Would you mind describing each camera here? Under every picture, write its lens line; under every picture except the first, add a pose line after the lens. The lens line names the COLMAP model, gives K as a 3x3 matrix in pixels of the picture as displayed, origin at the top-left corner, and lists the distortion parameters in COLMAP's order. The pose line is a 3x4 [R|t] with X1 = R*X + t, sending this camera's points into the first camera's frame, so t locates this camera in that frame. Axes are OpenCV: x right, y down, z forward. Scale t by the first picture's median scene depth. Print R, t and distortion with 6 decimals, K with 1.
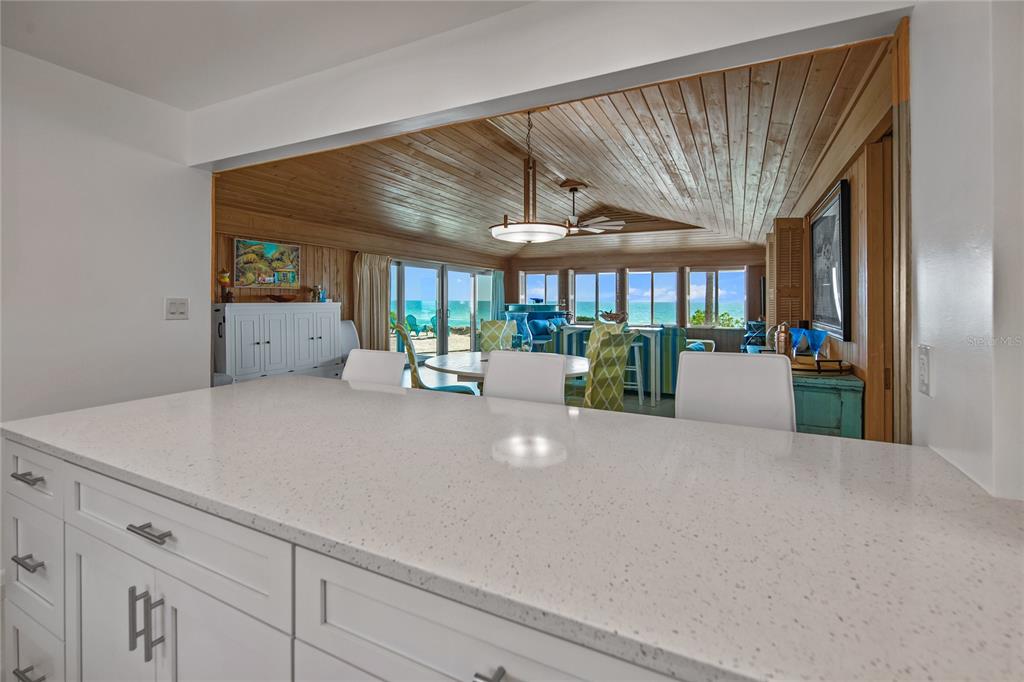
lens RADIAL K [[452.9, 0, 514.6], [0, 452.9, 305.3], [0, 0, 1]] dist [0.001641, 0.000011]
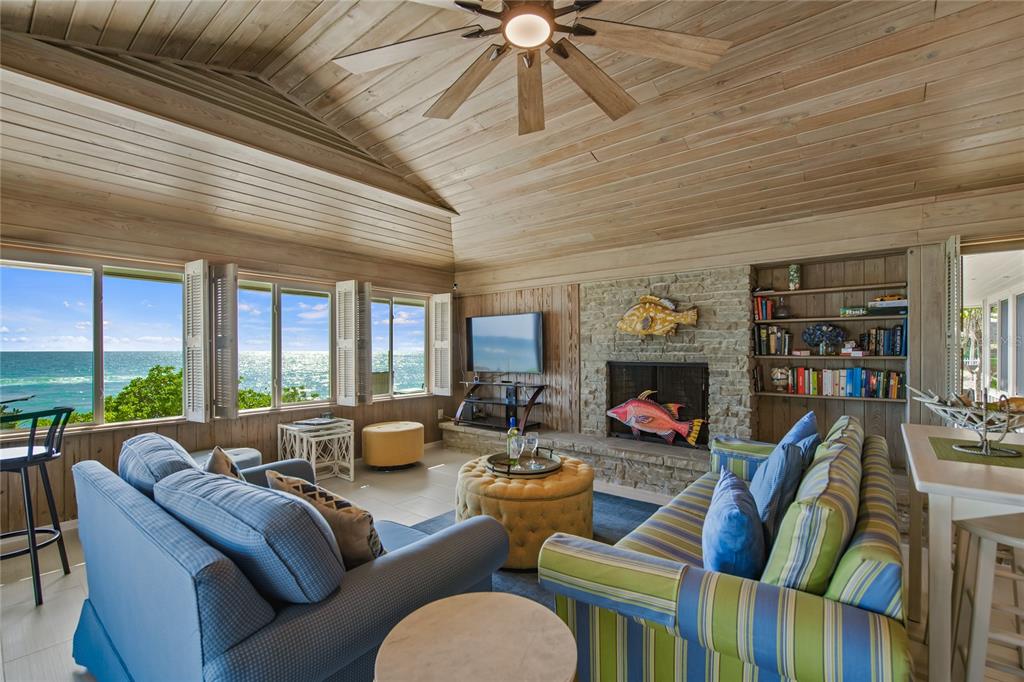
lens RADIAL K [[439.7, 0, 516.6], [0, 439.7, 354.1], [0, 0, 1]] dist [-0.000213, -0.000569]
pose [[0.209370, -0.016348, 0.977700, -0.096920], [0.015258, 0.999793, 0.013450, -0.016829], [-0.977717, 0.012102, 0.209576, 1.142212]]
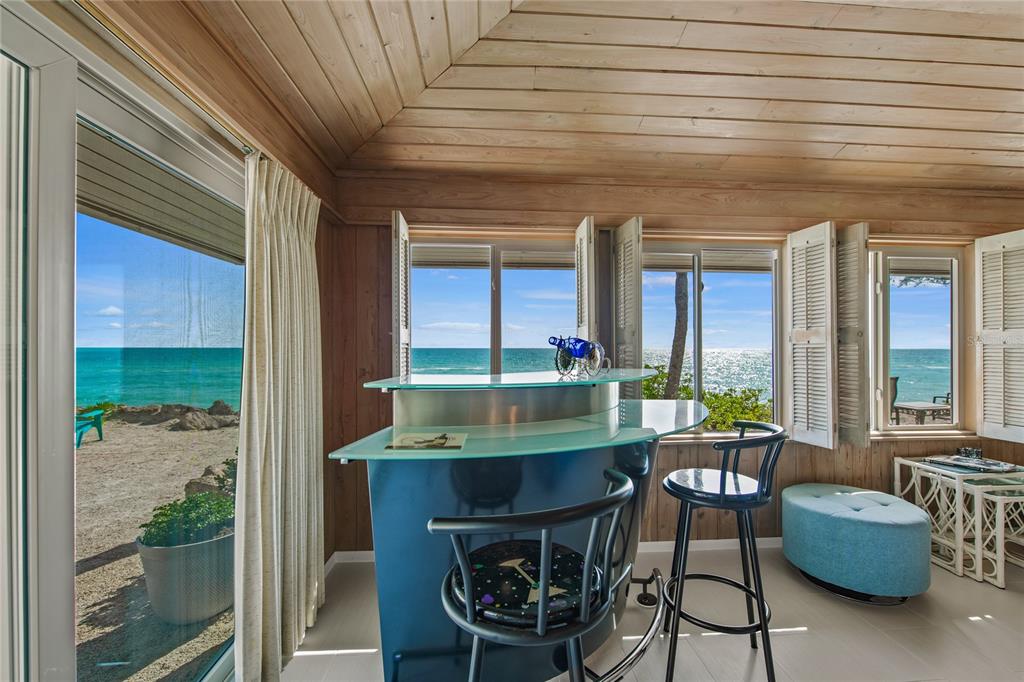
lens RADIAL K [[470.8, 0, 512.0], [0, 470.8, 341.0], [0, 0, 1]] dist [-0.001615, -0.000423]
pose [[0.860323, 0.002525, 0.509743, -0.104150], [0.007353, 0.999822, -0.017362, -0.020437], [-0.509696, 0.018685, 0.860152, 1.423604]]
